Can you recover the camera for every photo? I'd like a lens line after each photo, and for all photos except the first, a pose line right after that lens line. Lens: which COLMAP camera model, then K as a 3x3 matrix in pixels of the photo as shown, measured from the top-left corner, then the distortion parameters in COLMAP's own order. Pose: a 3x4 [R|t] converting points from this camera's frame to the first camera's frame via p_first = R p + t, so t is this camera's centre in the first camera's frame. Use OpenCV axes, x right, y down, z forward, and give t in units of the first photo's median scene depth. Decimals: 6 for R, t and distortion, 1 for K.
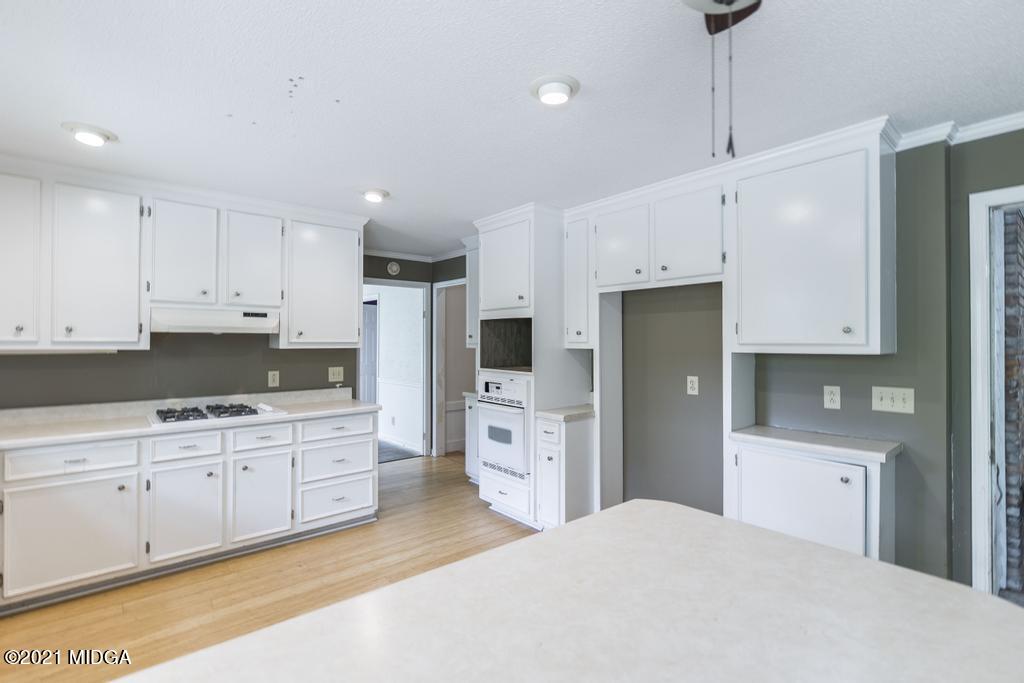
lens RADIAL K [[484.5, 0, 533.4], [0, 484.5, 336.4], [0, 0, 1]] dist [-0.001538, -0.000180]
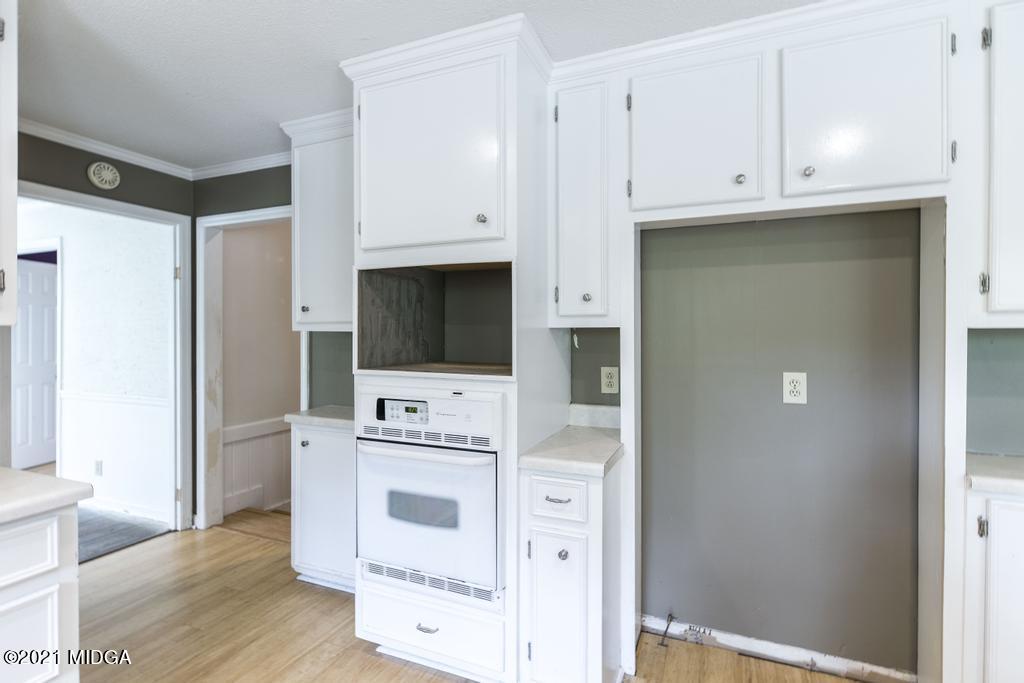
lens RADIAL K [[450.0, 0, 513.4], [0, 450.0, 335.8], [0, 0, 1]] dist [0.002323, 0.000421]
pose [[0.883852, -0.001321, 0.467765, -0.181885], [-0.004929, 0.999914, 0.012137, 0.025466], [-0.467741, -0.013033, 0.883769, 0.529146]]
